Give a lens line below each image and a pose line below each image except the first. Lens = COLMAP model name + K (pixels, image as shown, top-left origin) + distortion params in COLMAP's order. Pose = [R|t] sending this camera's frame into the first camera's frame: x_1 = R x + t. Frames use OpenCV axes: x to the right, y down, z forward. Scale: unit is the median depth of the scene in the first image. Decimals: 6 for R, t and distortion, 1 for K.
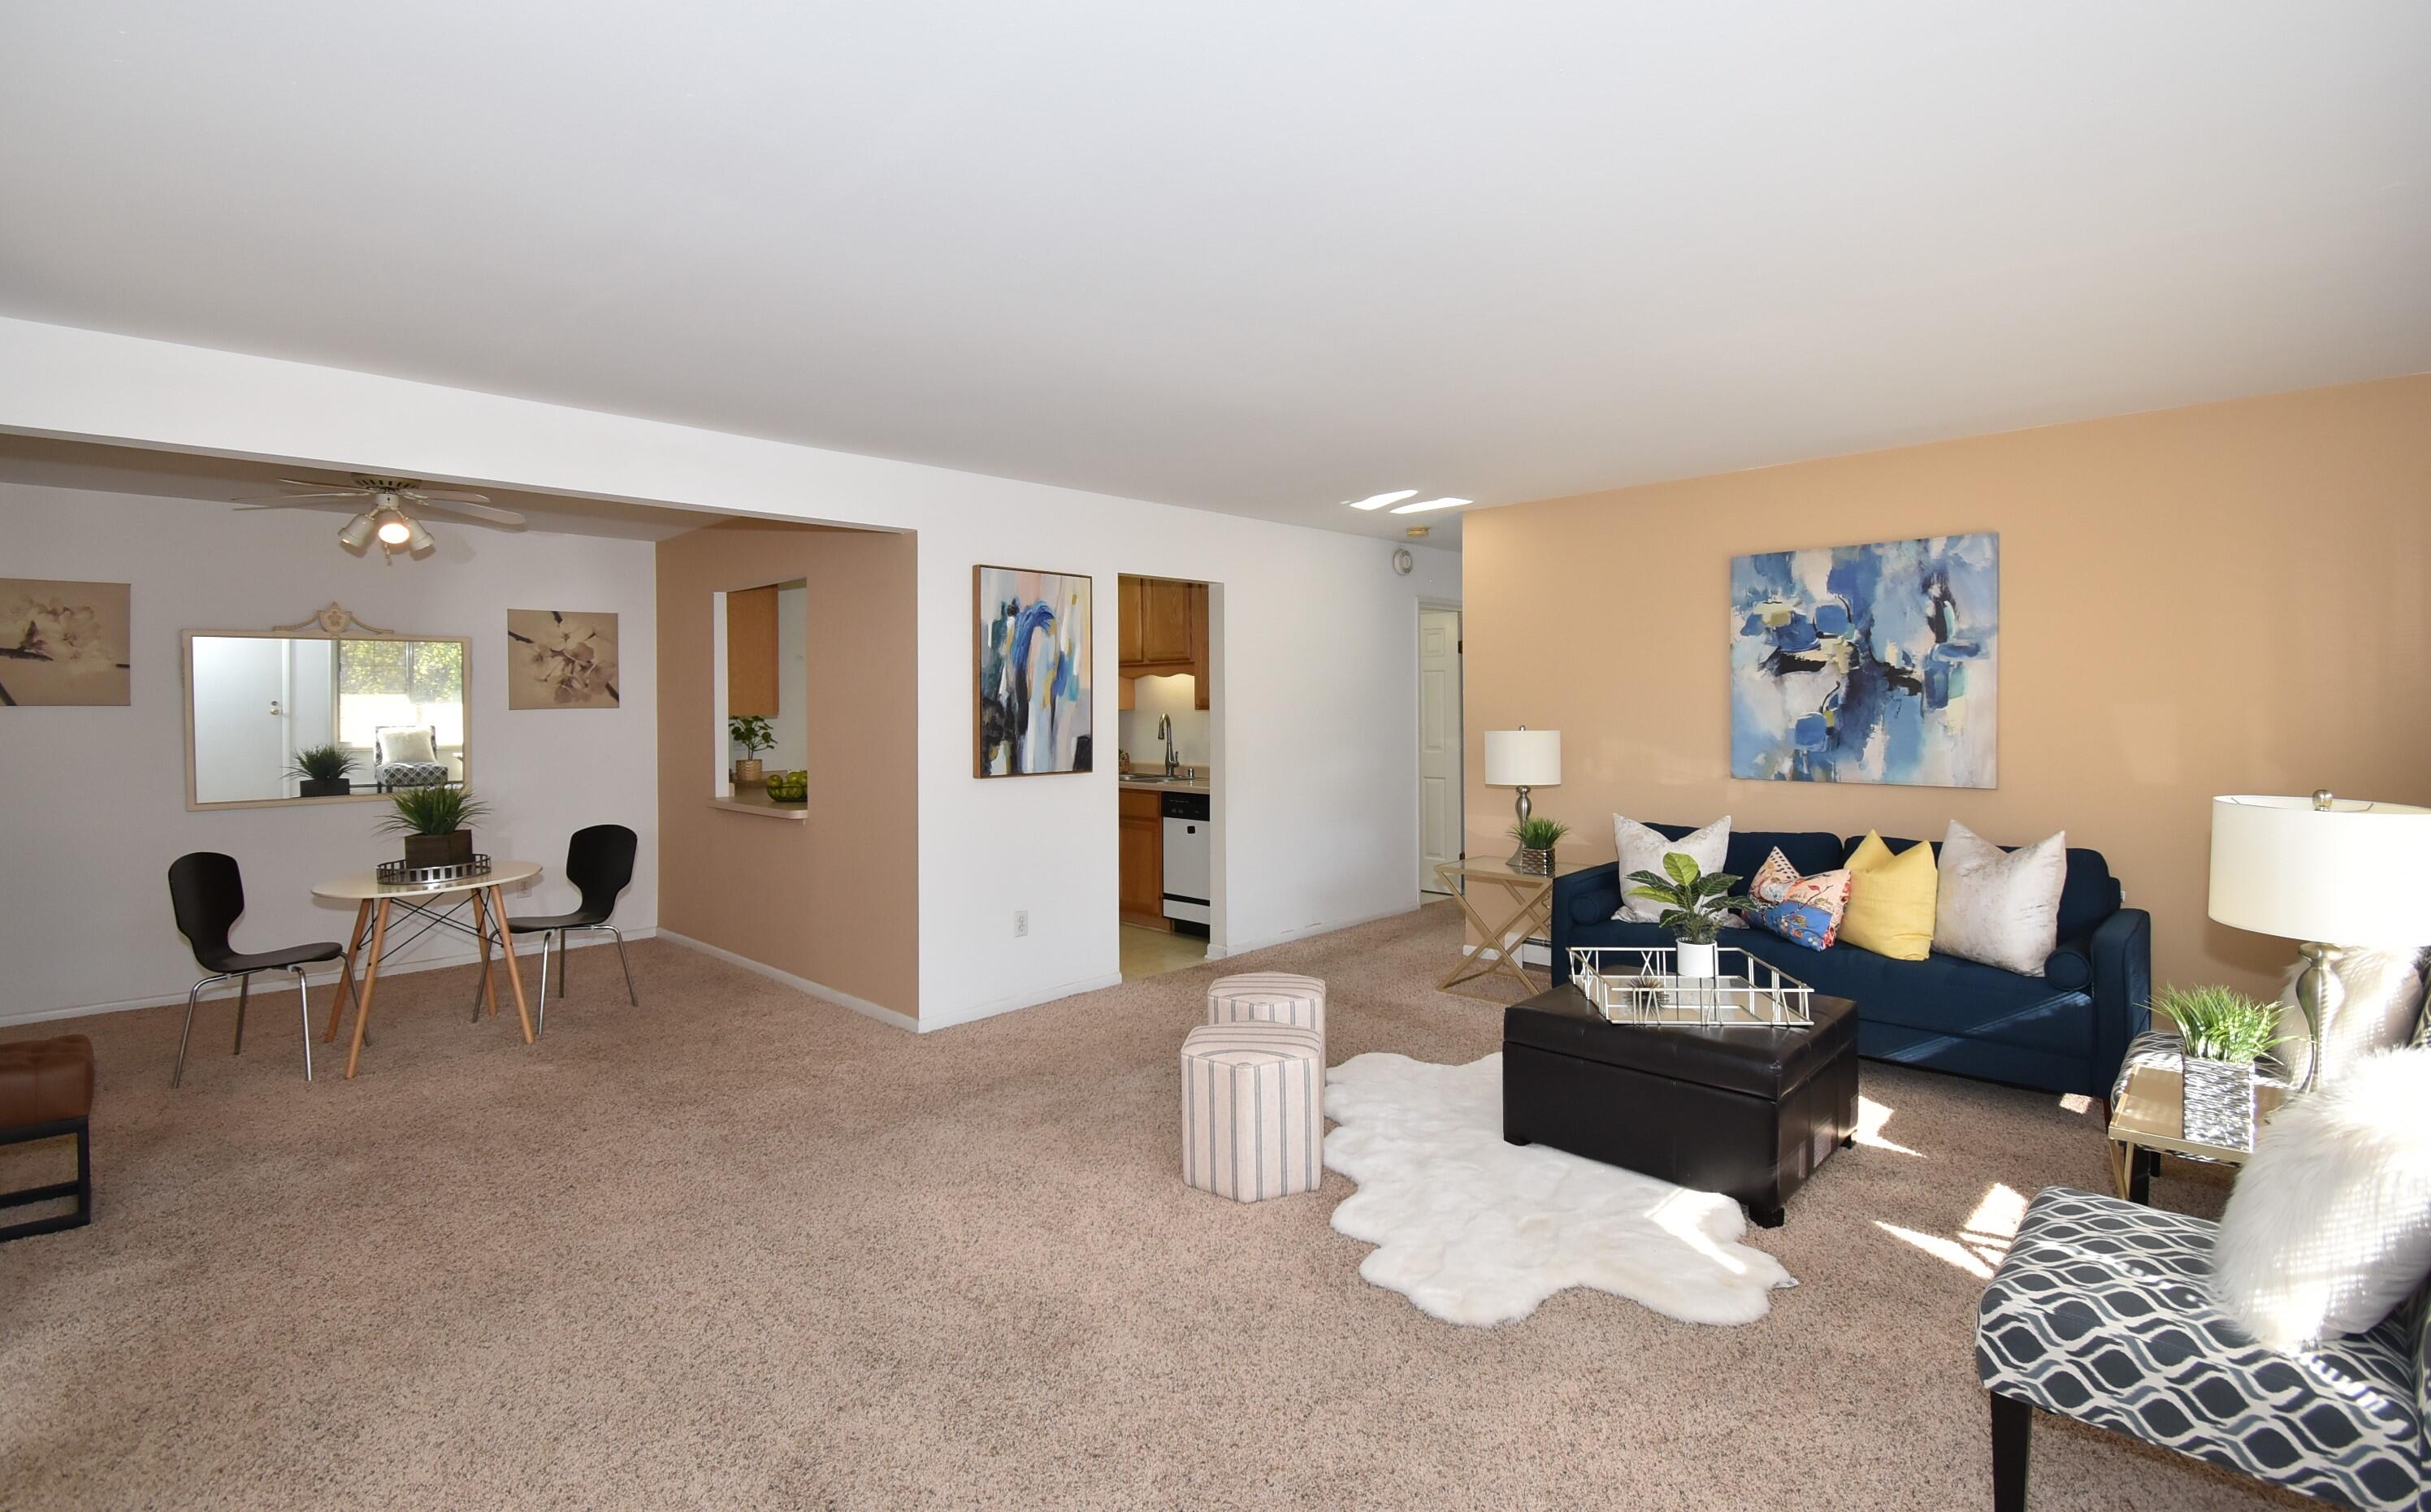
lens RADIAL K [[1100.1, 0, 1217.9], [0, 1100.1, 704.4], [0, 0, 1]] dist [-0.019022, -0.001187]
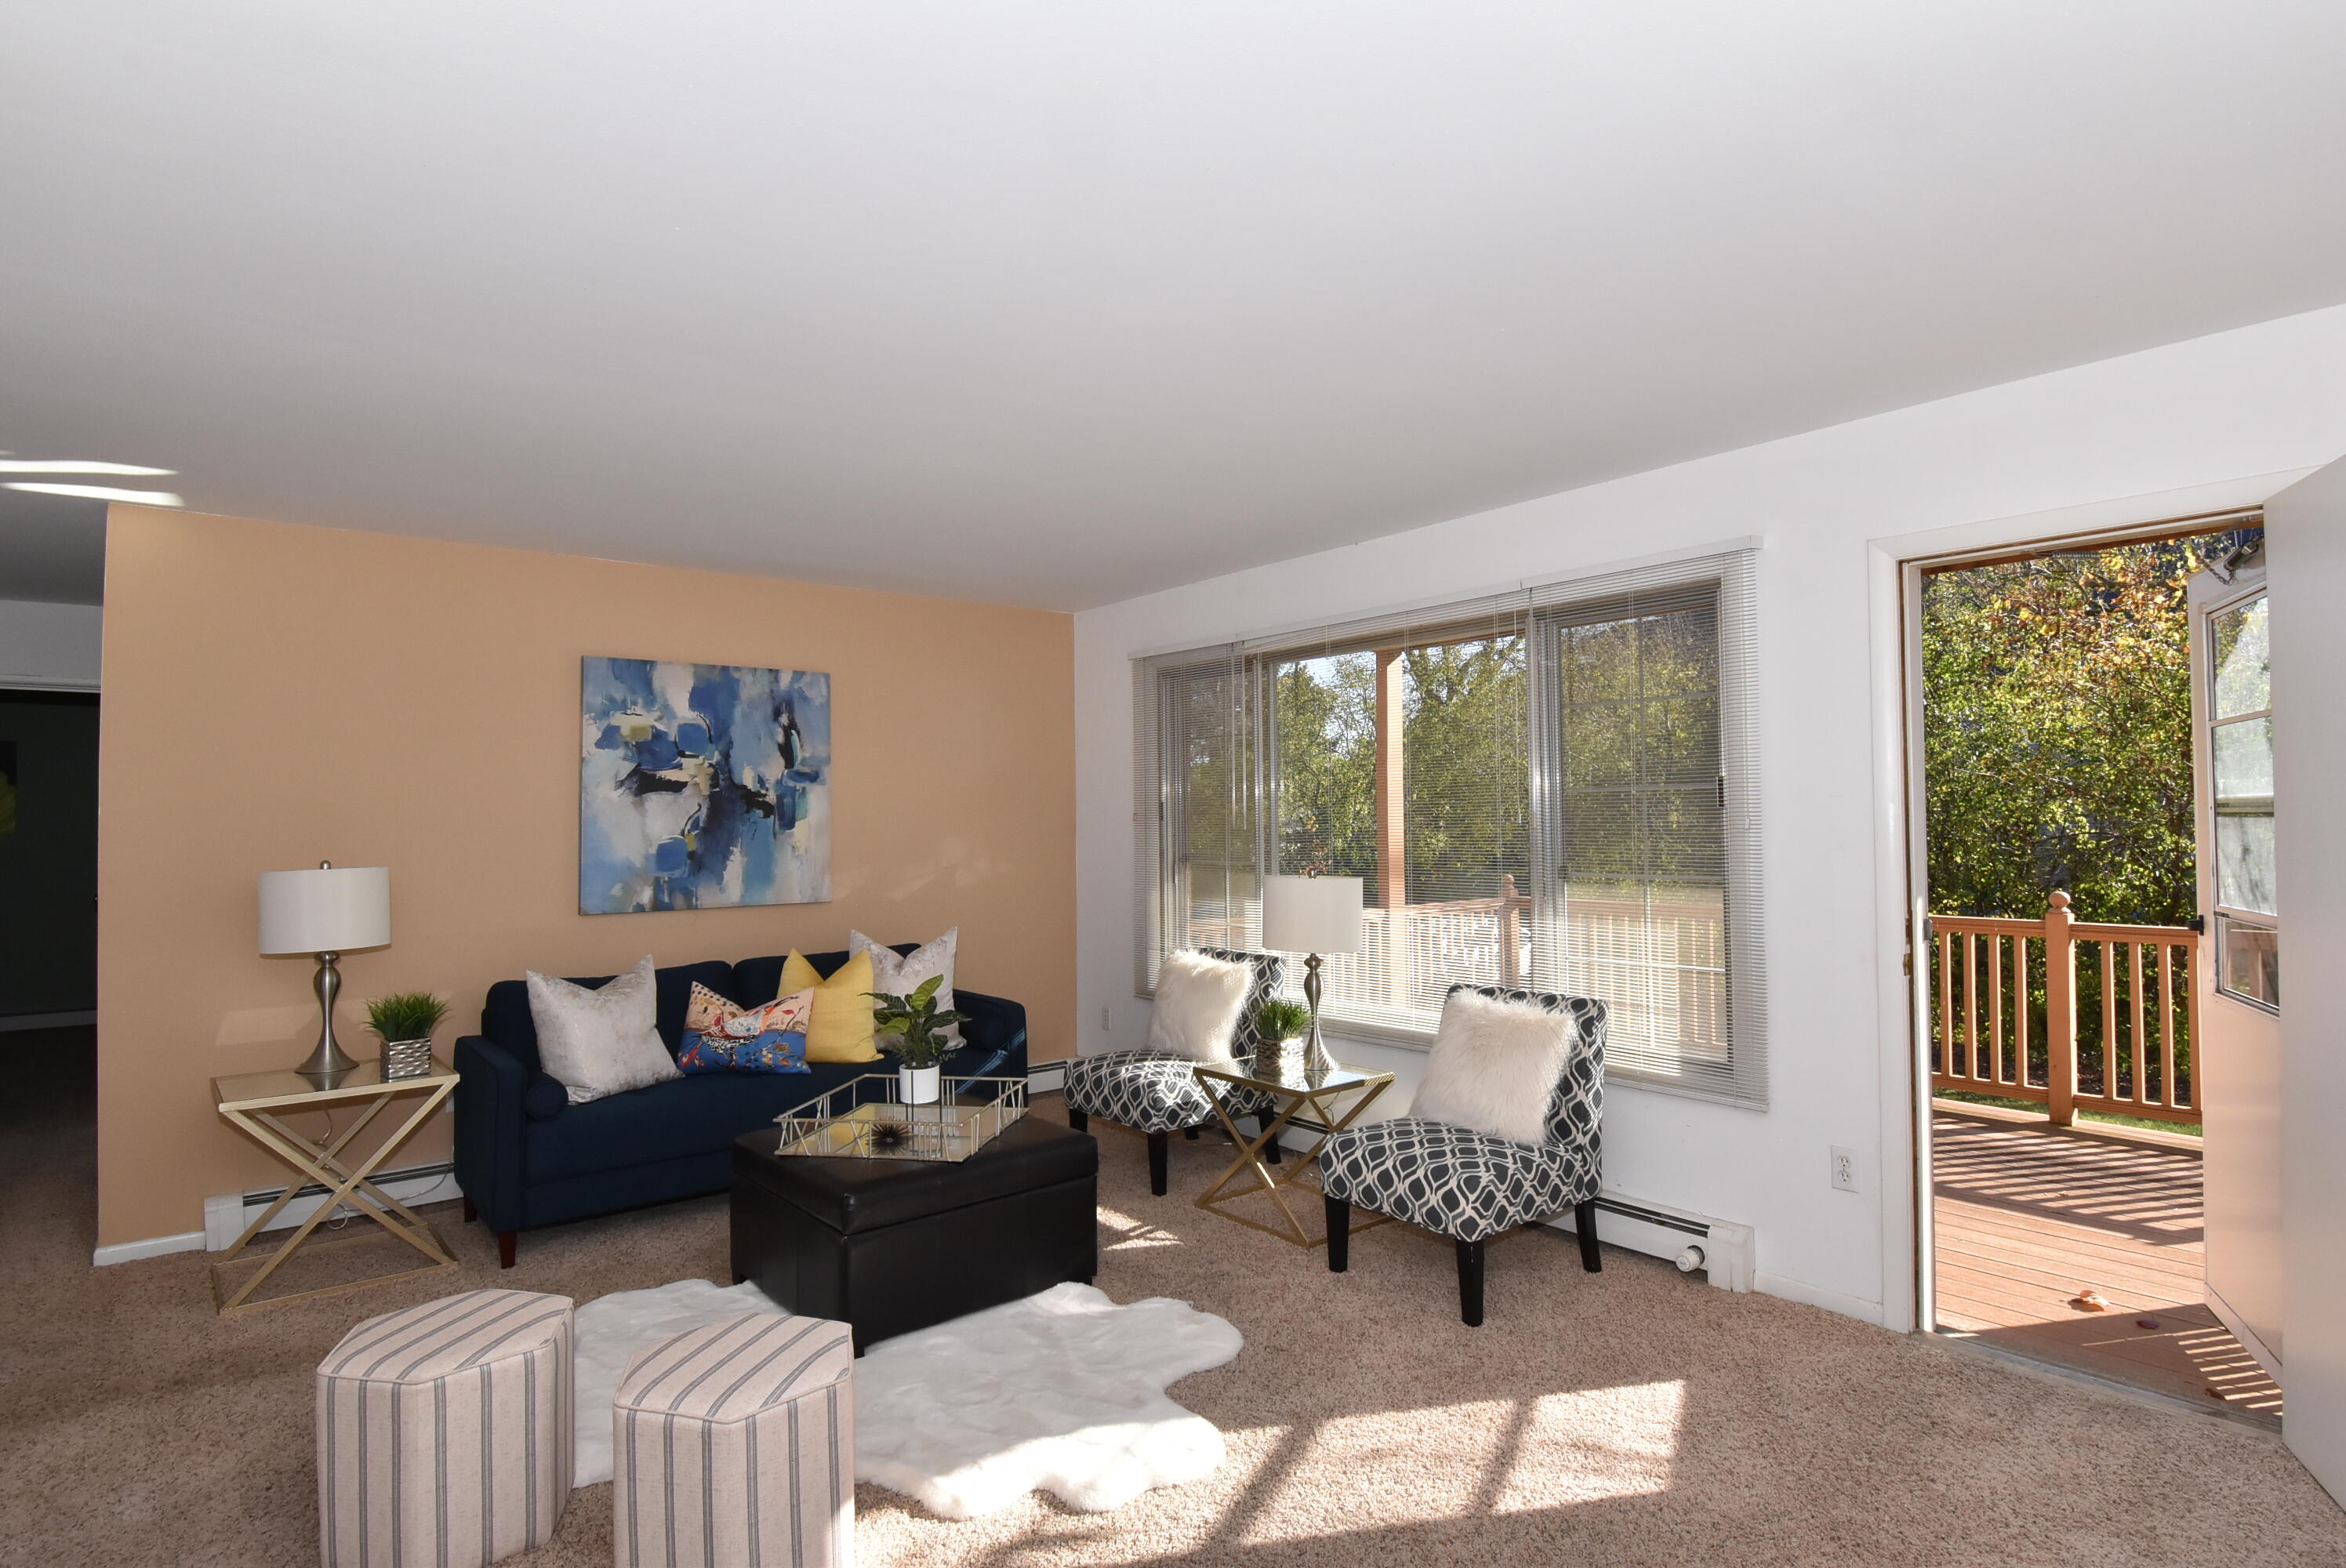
lens RADIAL K [[1199.9, 0, 1173.0], [0, 1199.9, 784.0], [0, 0, 1]] dist [-0.019710, -0.000555]
pose [[0.124805, 0.035603, 0.991542, -0.409310], [0.010480, 0.999253, -0.037199, 0.005368], [-0.992126, 0.015034, 0.124339, 0.439078]]
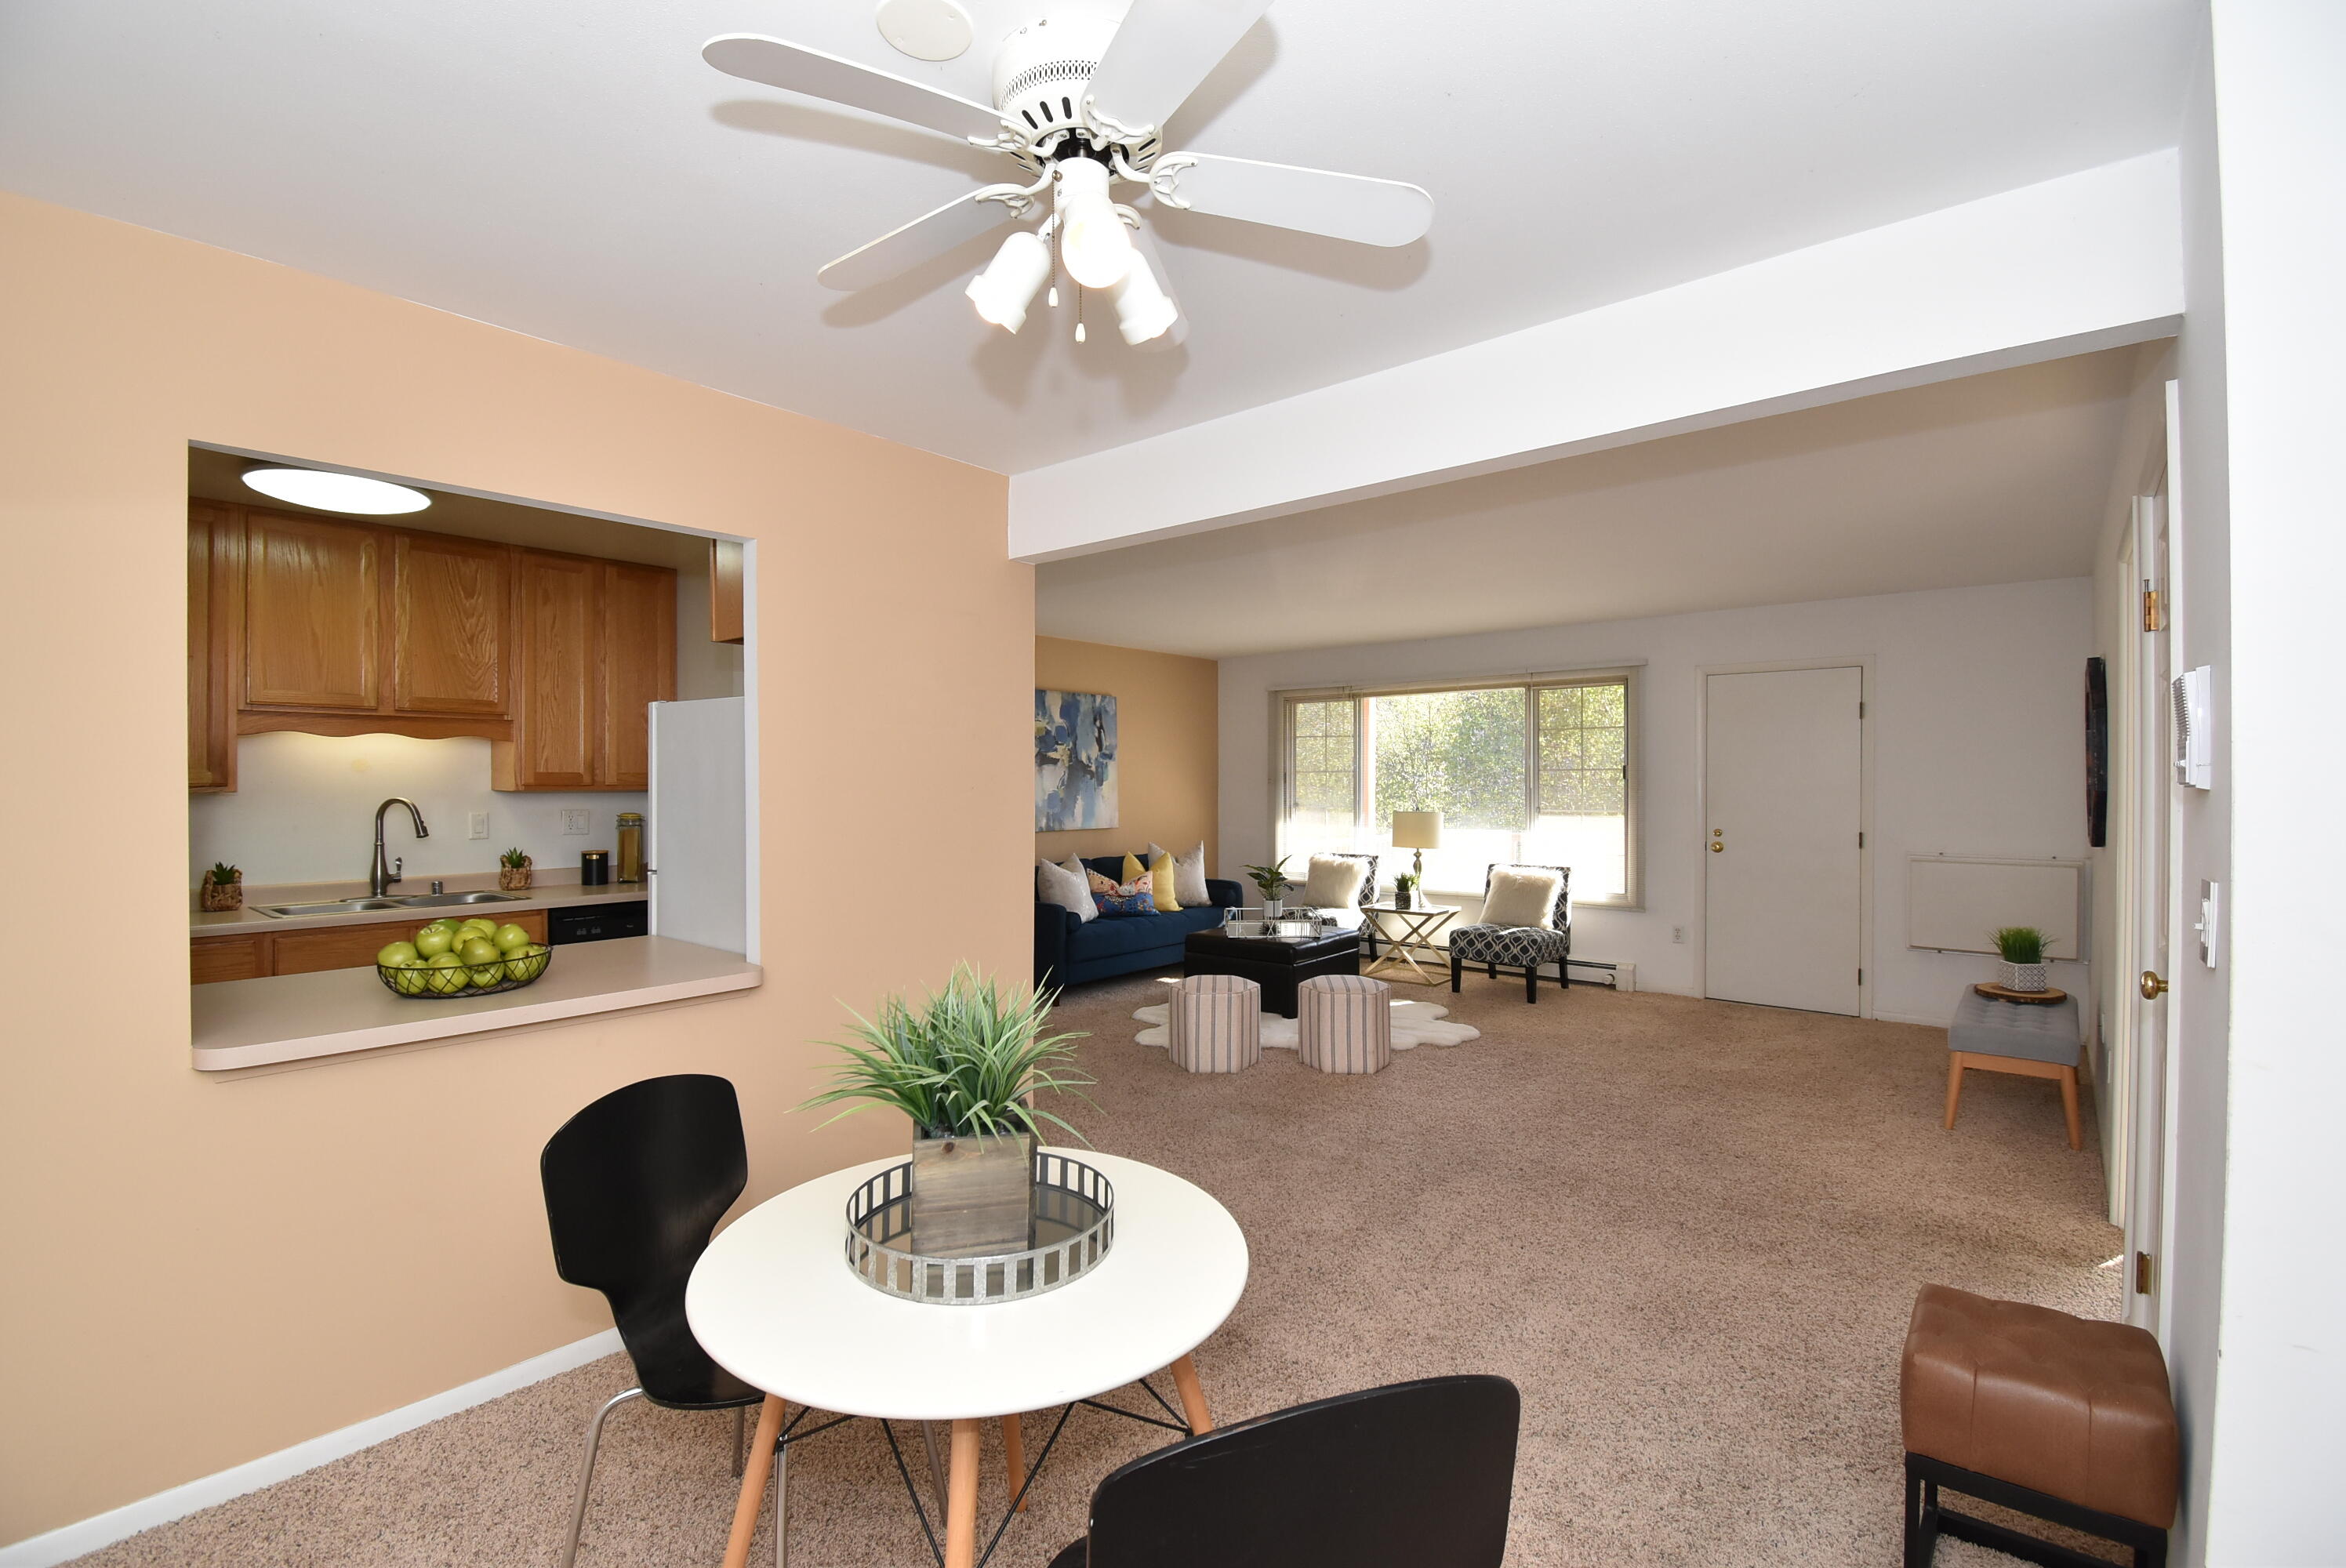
lens RADIAL K [[1039.6, 0, 1173.0], [0, 1039.6, 784.0], [0, 0, 1]] dist [0.019417, -0.023753]
pose [[-0.075009, 0.004178, 0.997174, -1.017597], [0.002040, 0.999990, -0.004037, 0.005809], [-0.997181, 0.001731, -0.075017, 0.918605]]
